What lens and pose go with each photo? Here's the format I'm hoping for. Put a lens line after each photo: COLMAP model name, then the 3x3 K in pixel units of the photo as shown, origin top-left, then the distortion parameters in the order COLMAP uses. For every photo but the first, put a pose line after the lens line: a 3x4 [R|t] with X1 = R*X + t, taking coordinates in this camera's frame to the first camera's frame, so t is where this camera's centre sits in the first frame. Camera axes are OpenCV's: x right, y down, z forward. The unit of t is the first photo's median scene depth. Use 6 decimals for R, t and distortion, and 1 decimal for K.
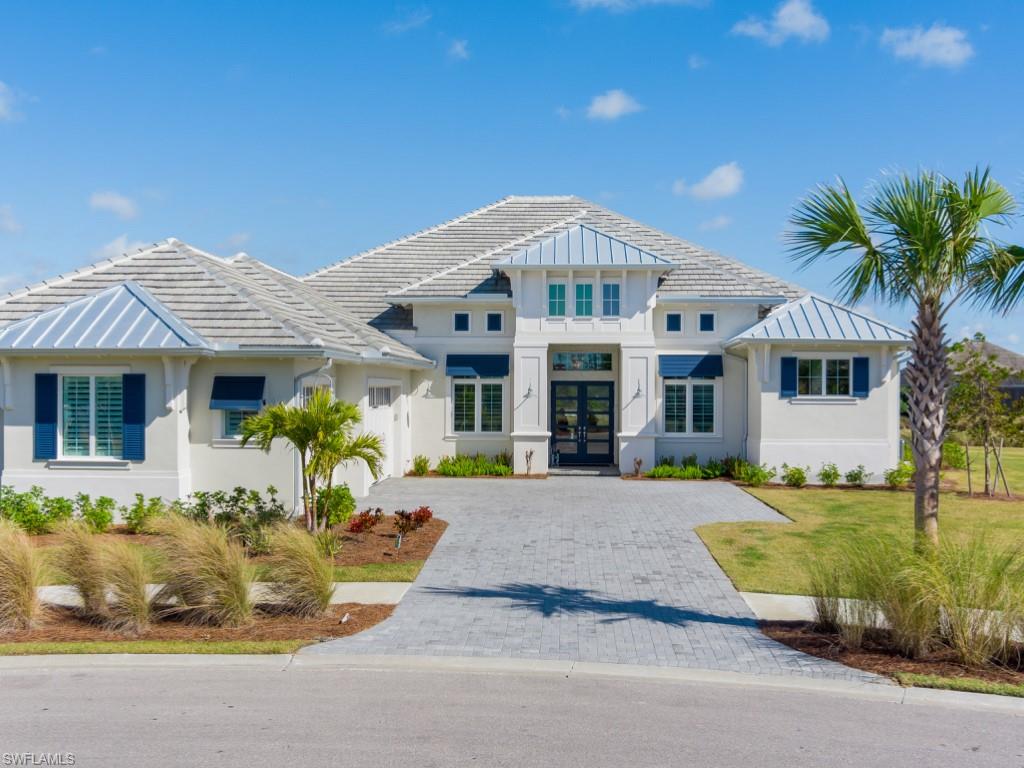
lens RADIAL K [[1116.1, 0, 505.1], [0, 1116.1, 382.5], [0, 0, 1]] dist [-0.062627, 0.000000]
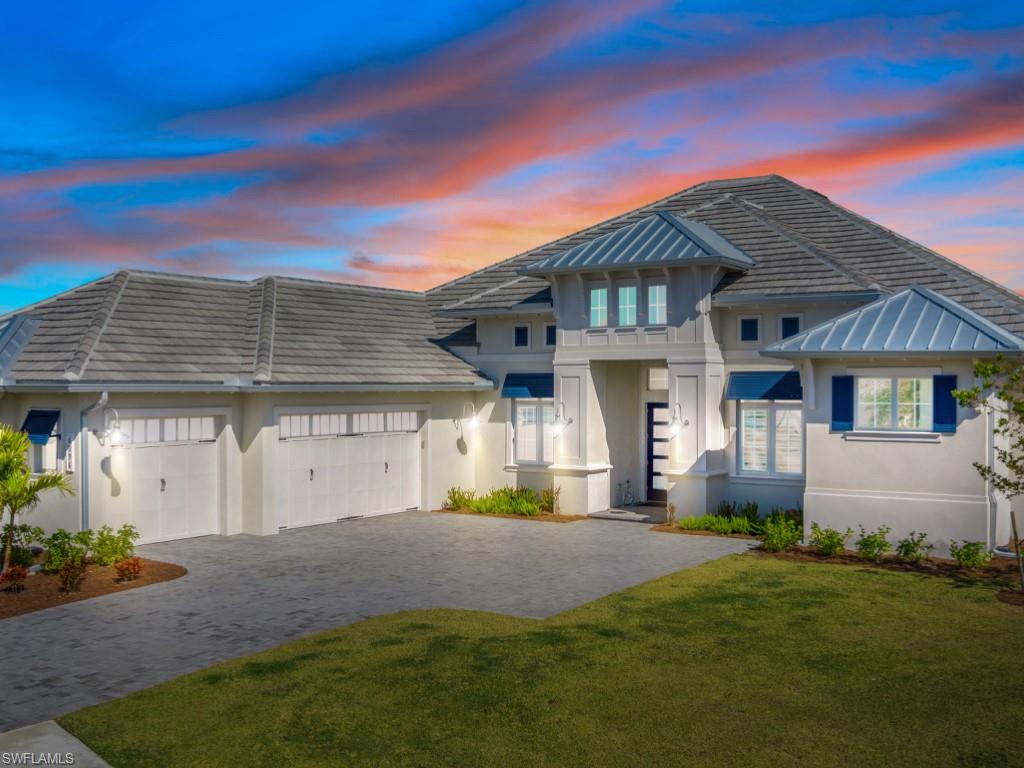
lens RADIAL K [[1116.1, 0, 514.7], [0, 1116.1, 388.8], [0, 0, 1]] dist [-0.062627, 0.000000]
pose [[0.852643, -0.001755, -0.522491, 0.428941], [0.003866, 0.999988, 0.002952, -0.016112], [0.522479, -0.004537, 0.852640, 0.258648]]
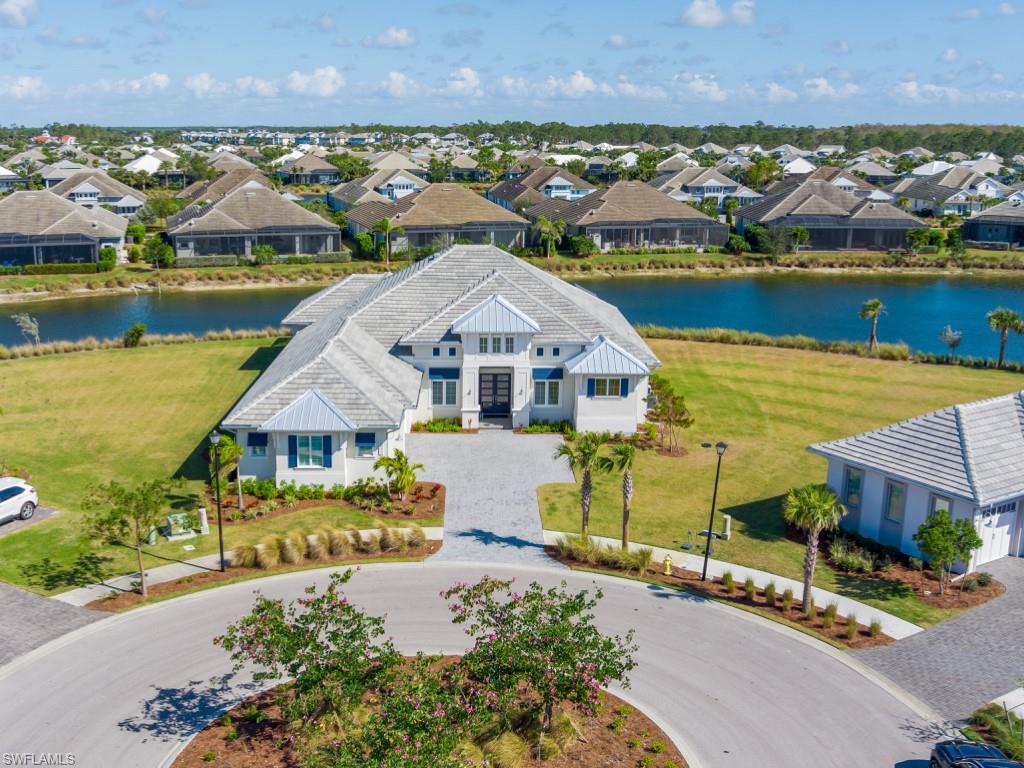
lens RADIAL K [[1116.1, 0, 514.0], [0, 1116.1, 382.2], [0, 0, 1]] dist [-0.062627, 0.000000]
pose [[0.995891, -0.005637, 0.090387, -0.084192], [-0.015690, 0.972230, 0.233499, -0.491616], [-0.089193, -0.233958, 0.968147, -1.021822]]
